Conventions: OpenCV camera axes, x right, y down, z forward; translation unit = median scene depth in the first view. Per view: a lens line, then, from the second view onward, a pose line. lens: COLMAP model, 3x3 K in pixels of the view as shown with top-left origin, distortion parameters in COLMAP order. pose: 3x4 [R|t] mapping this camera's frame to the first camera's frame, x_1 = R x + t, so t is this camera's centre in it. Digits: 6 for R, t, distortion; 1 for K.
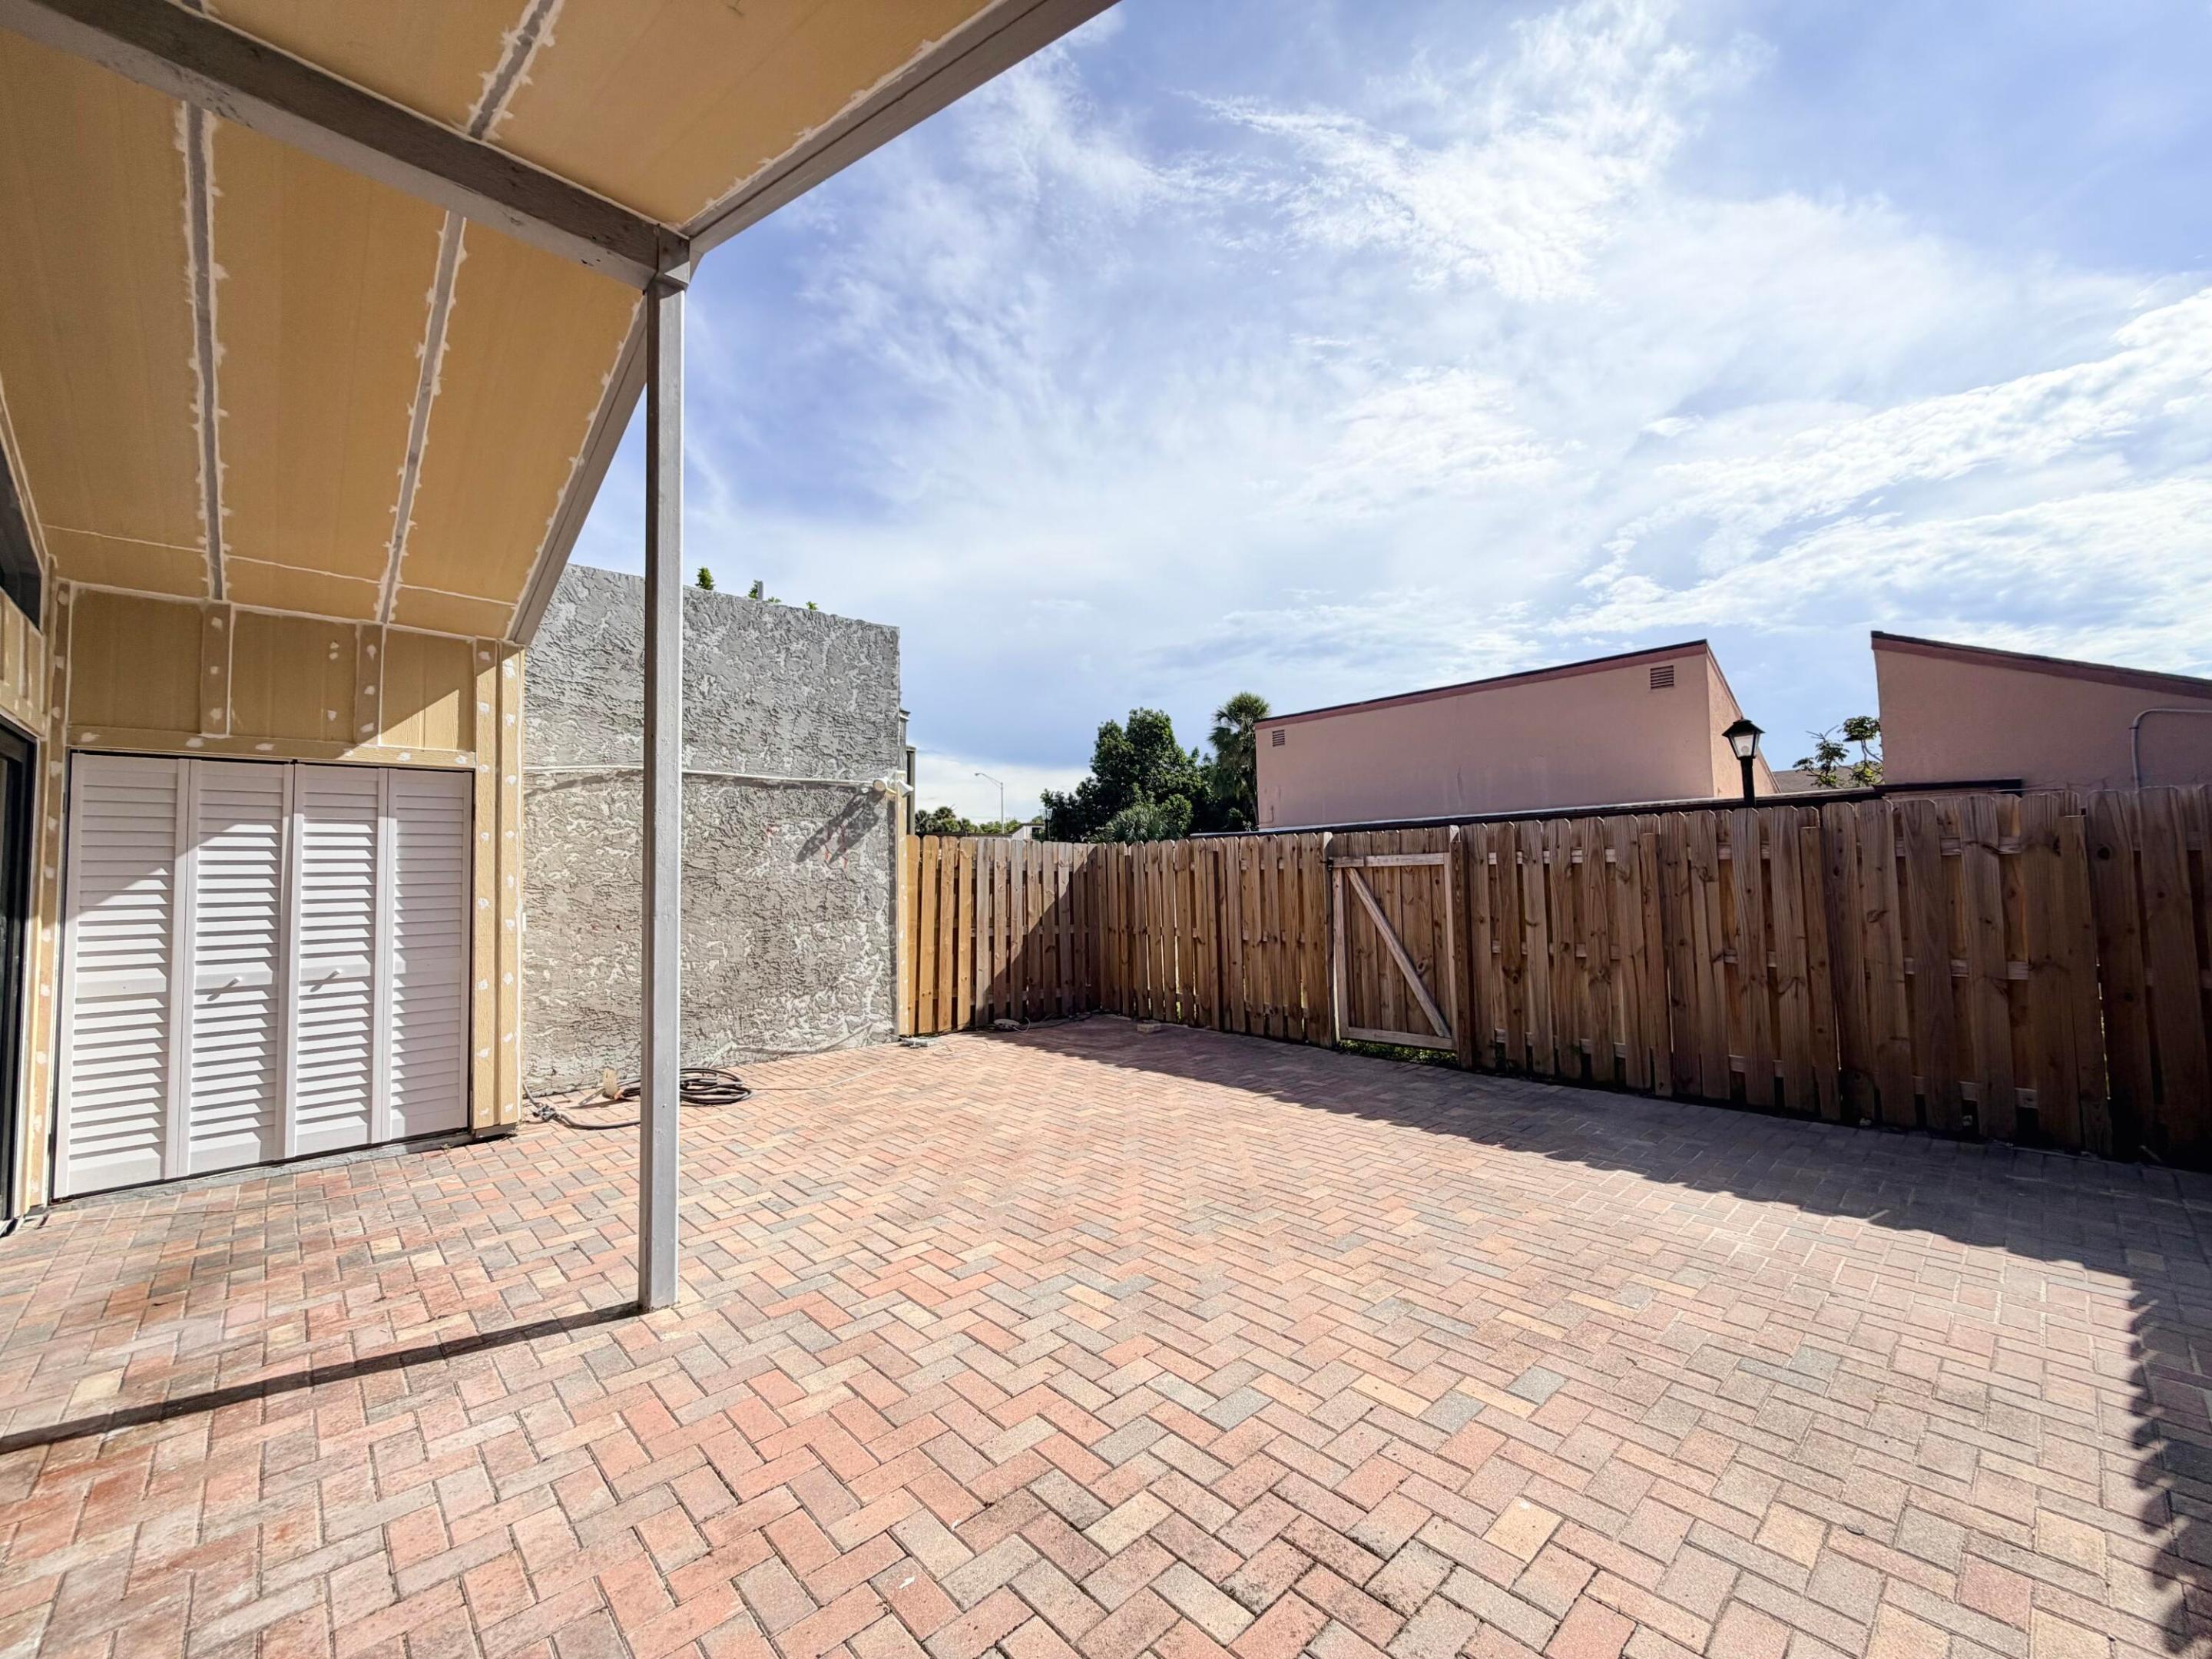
lens RADIAL K [[882.5, 0, 1098.8], [0, 882.5, 826.8], [0, 0, 1]] dist [0.000848, -0.000005]
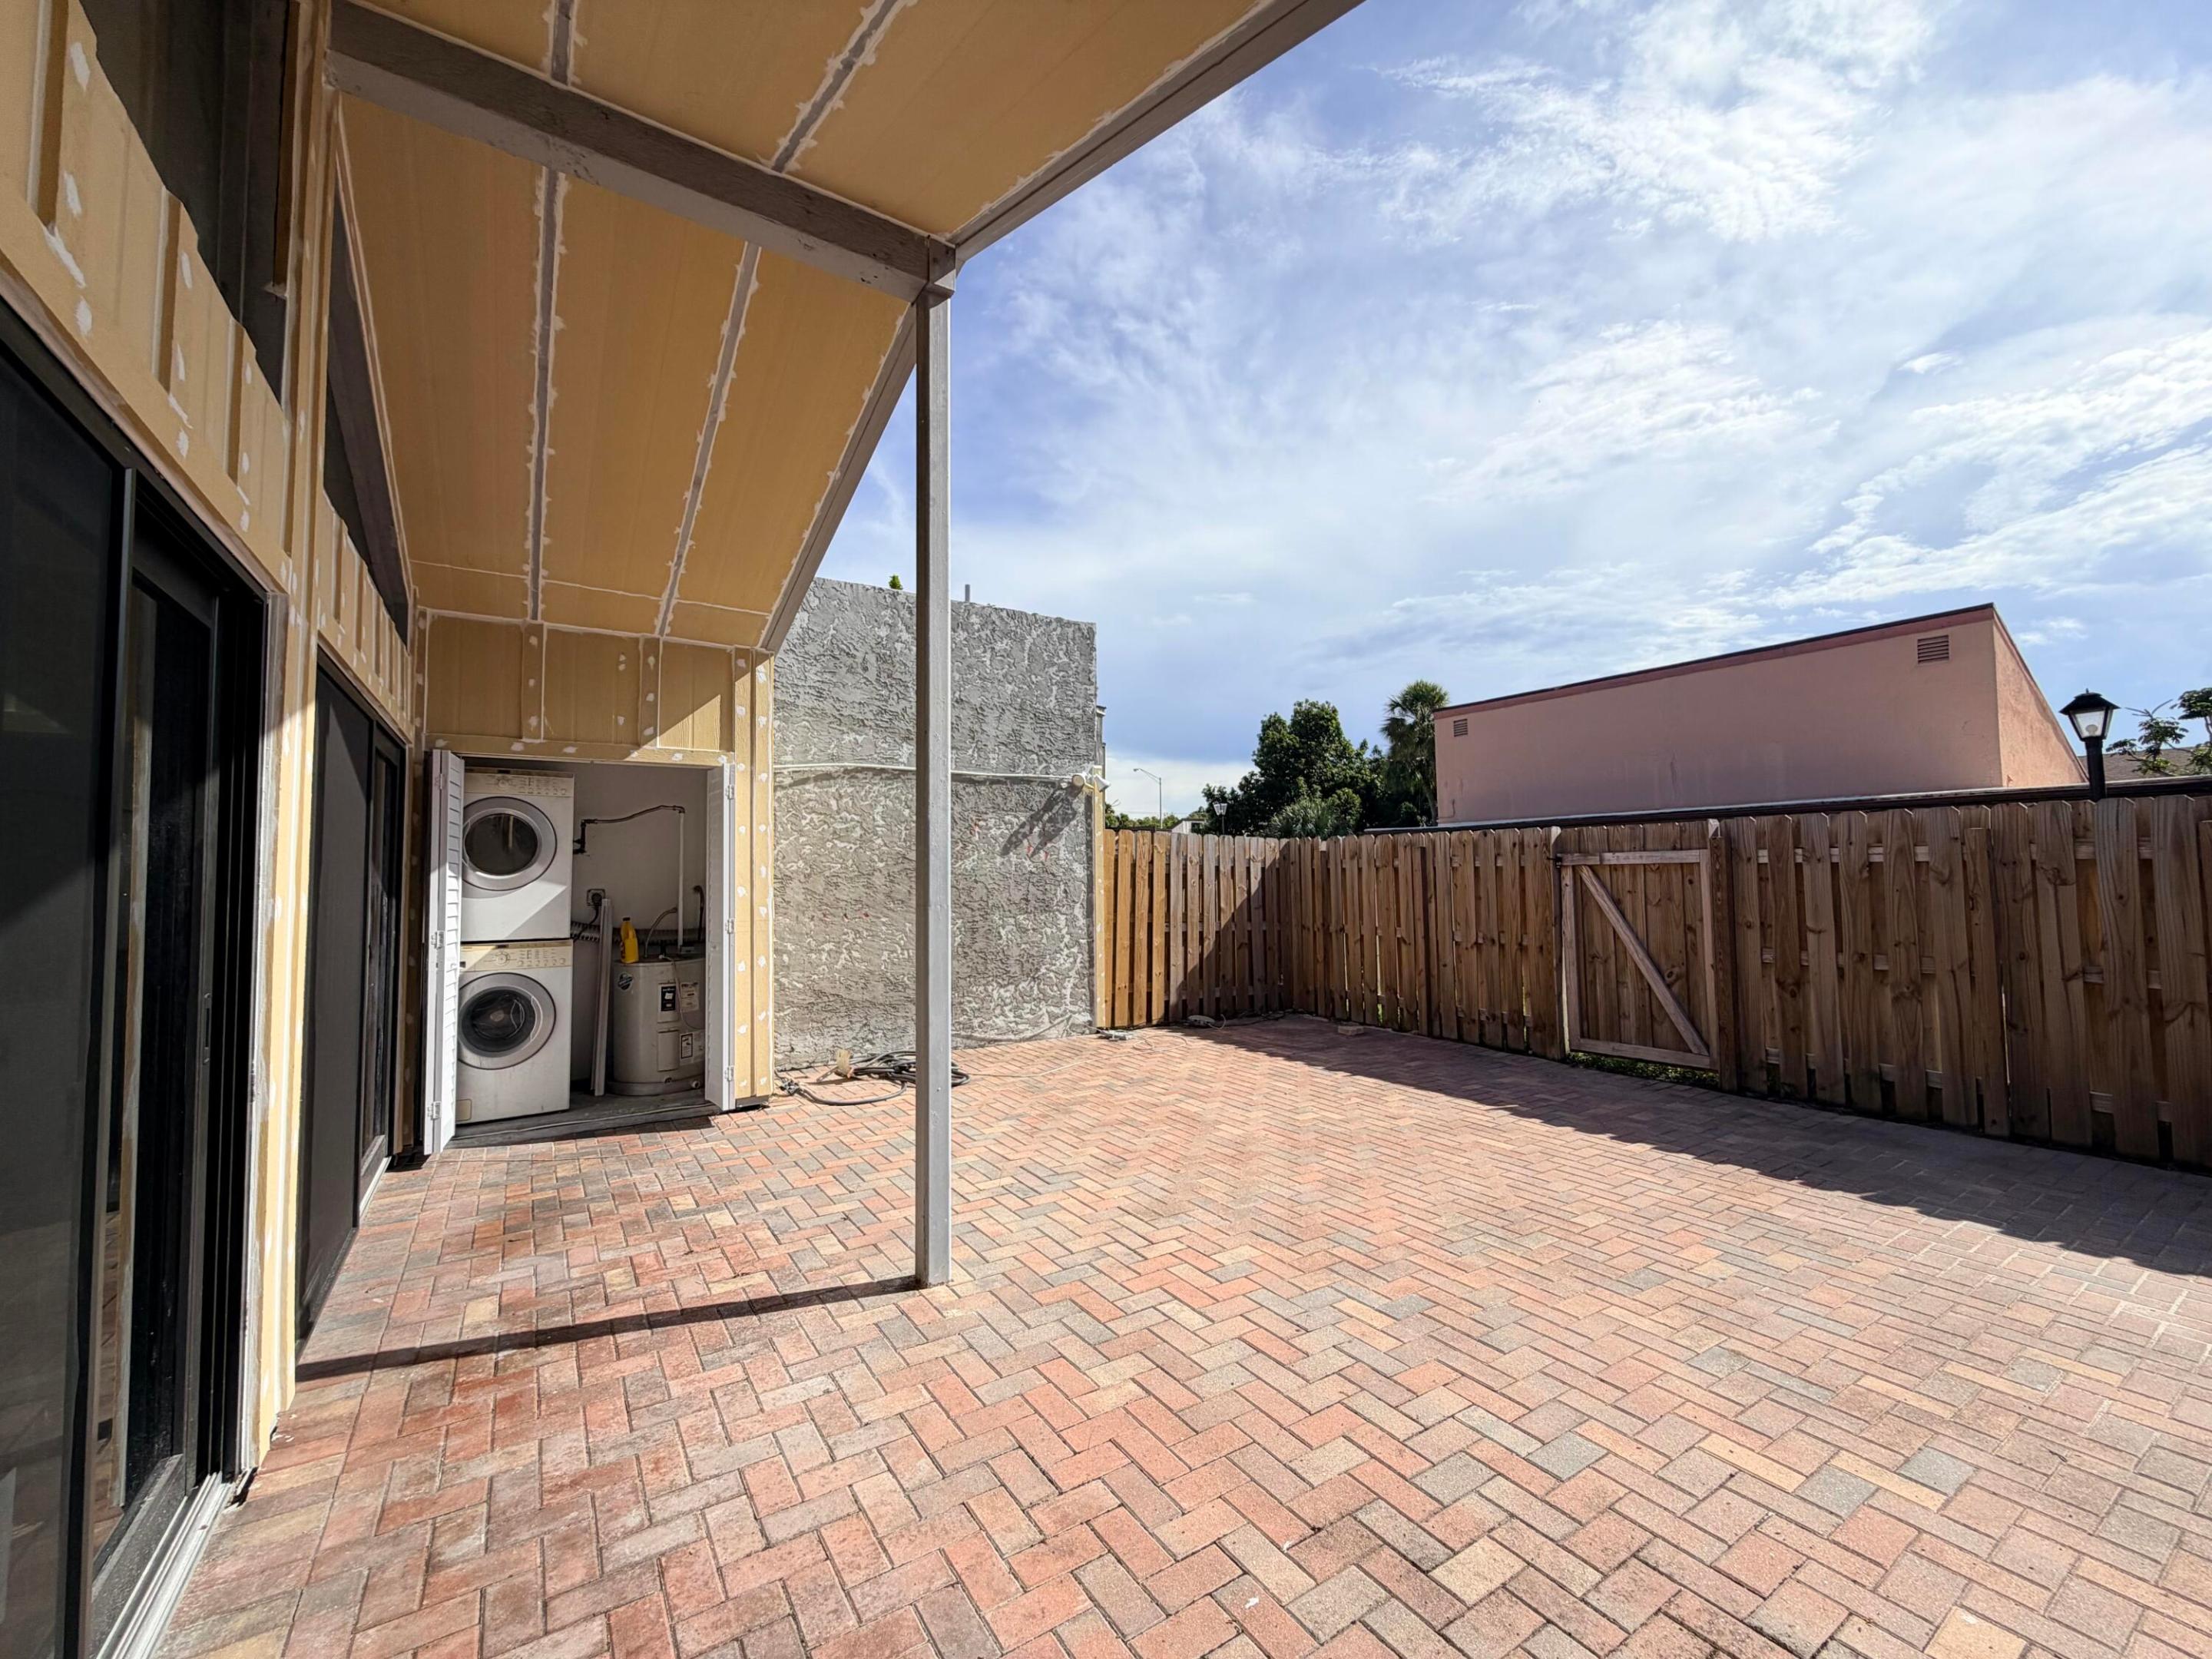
lens RADIAL K [[882.5, 0, 1099.4], [0, 882.5, 824.6], [0, 0, 1]] dist [0.000848, -0.000005]
pose [[0.984690, 0.000231, -0.174315, -0.057390], [0.000099, 0.999998, 0.001880, 0.002274], [0.174315, -0.001868, 0.984688, 0.007492]]
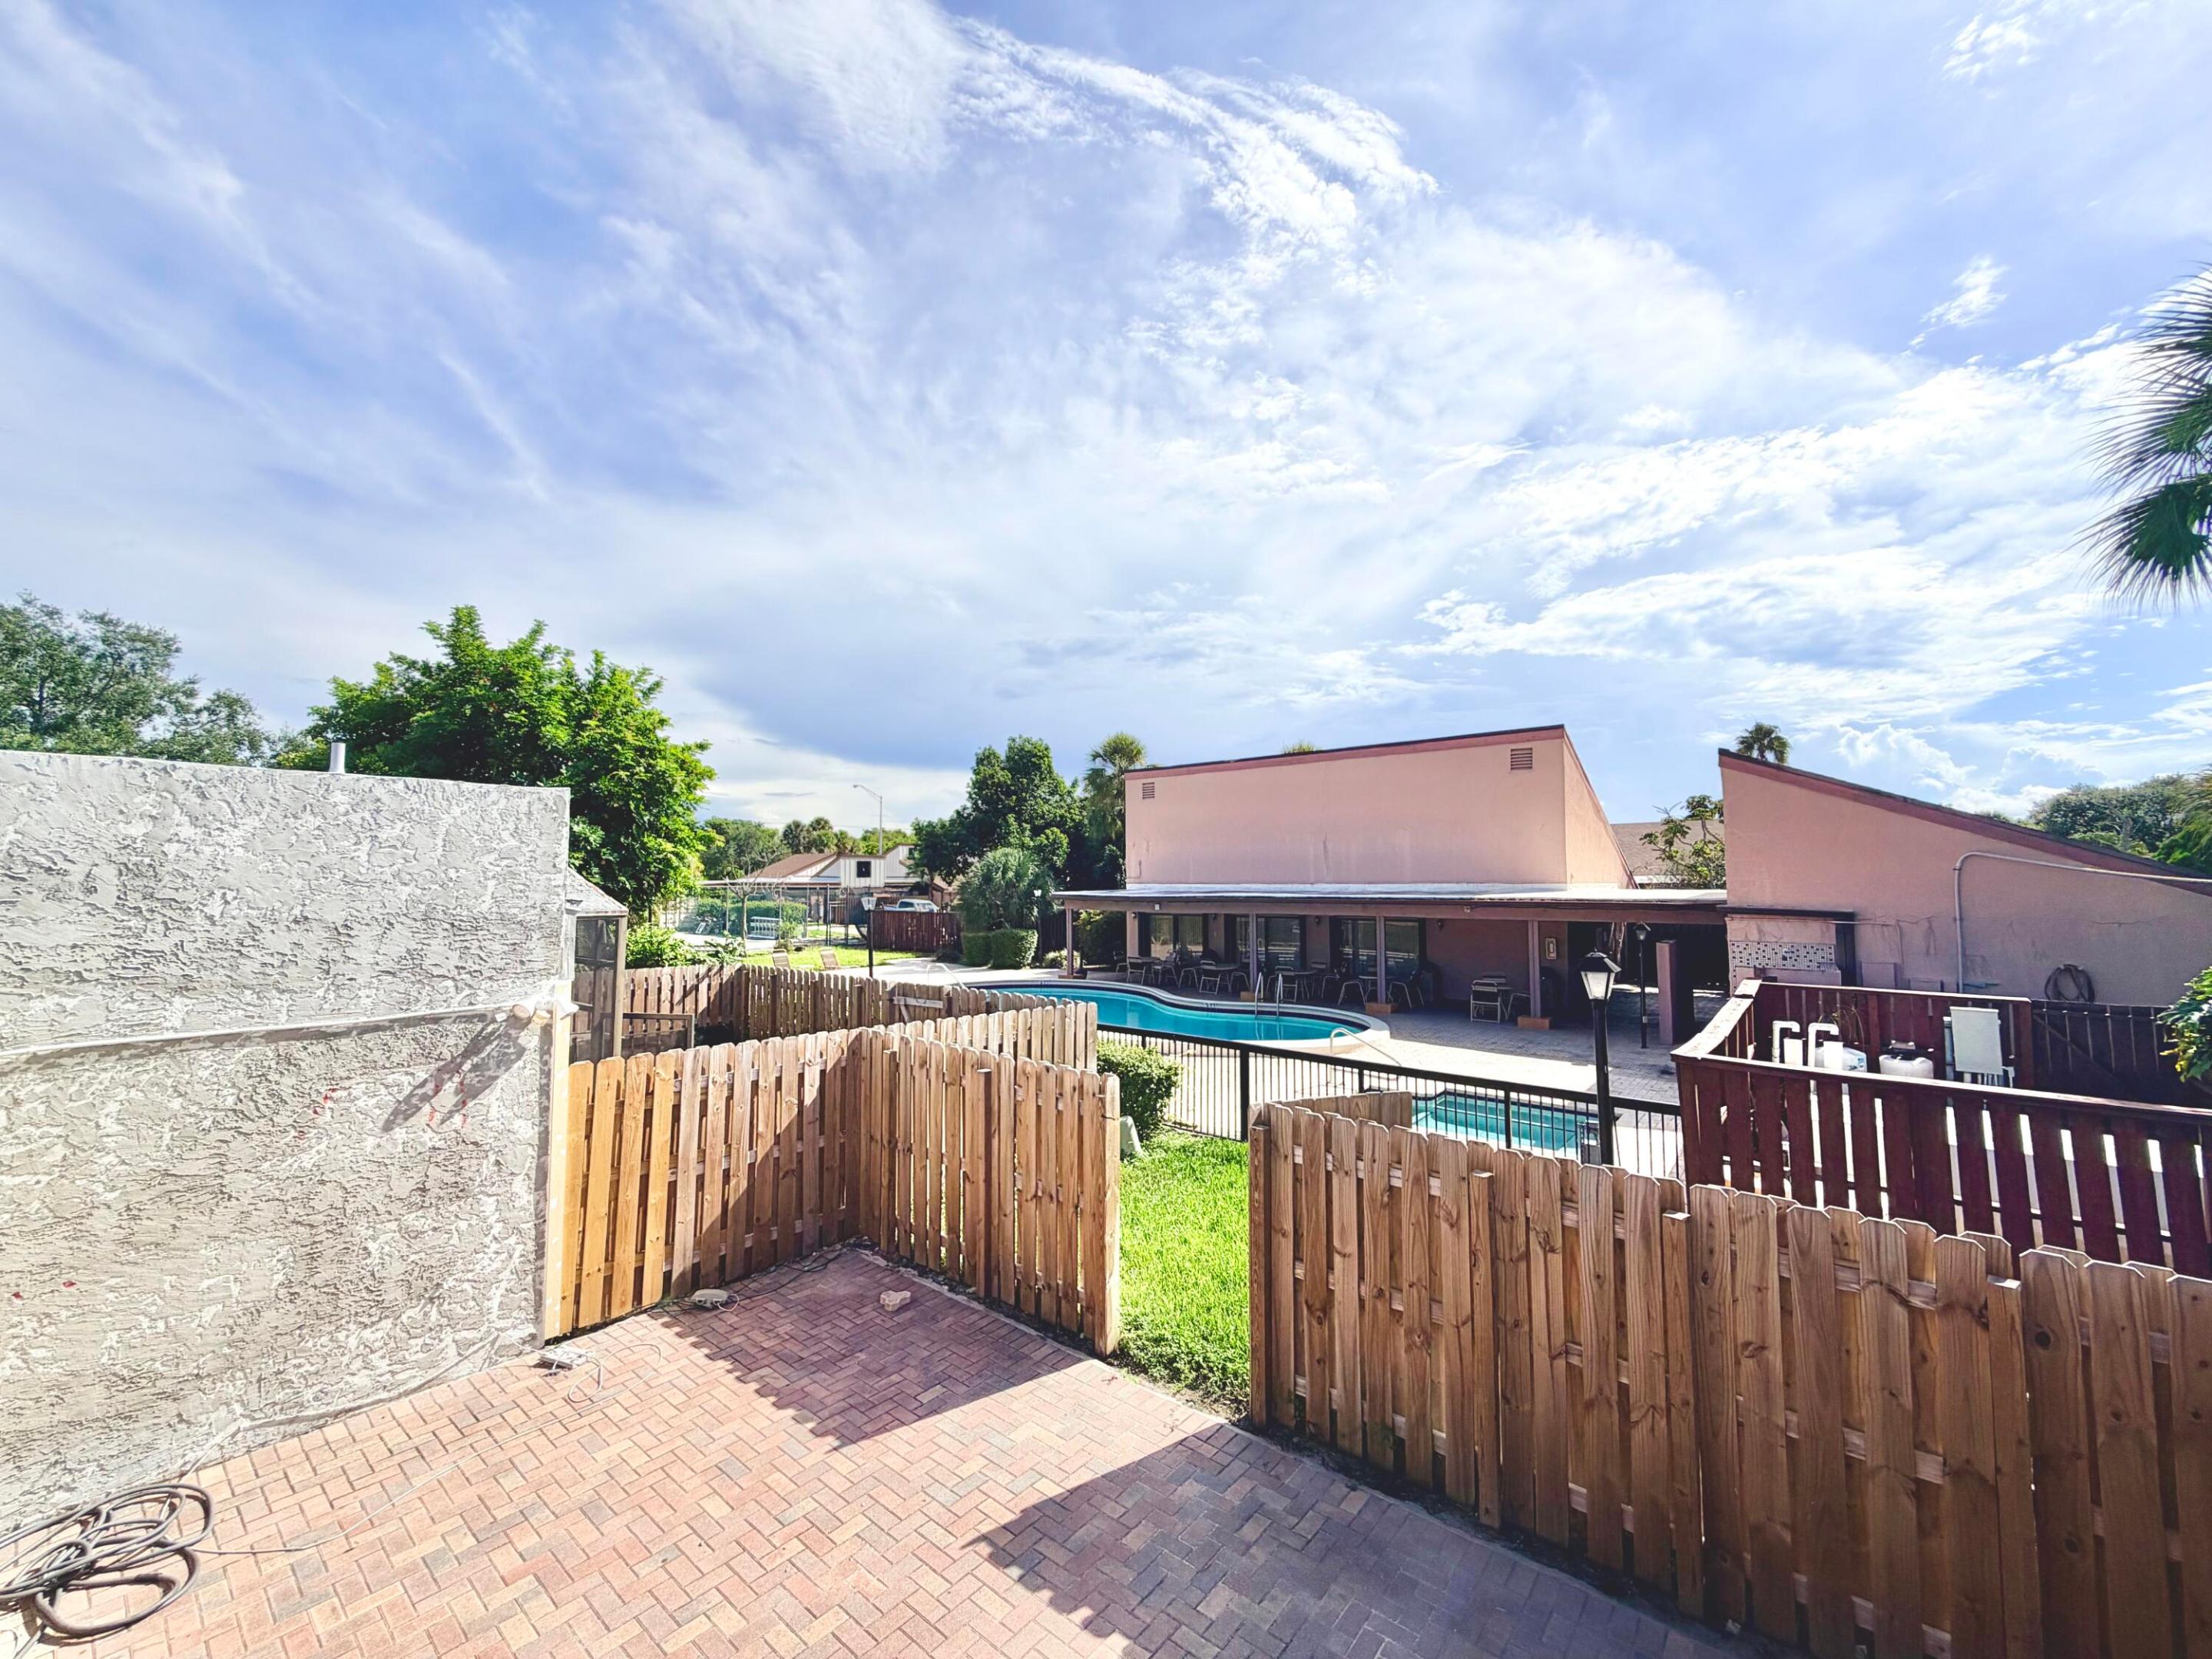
lens RADIAL K [[882.5, 0, 1098.8], [0, 882.5, 829.2], [0, 0, 1]] dist [0.000848, -0.000005]
pose [[0.992458, 0.026862, 0.119606, 0.168802], [-0.026494, 0.999638, -0.004668, -0.249783], [-0.119688, 0.001464, 0.992810, 0.240382]]
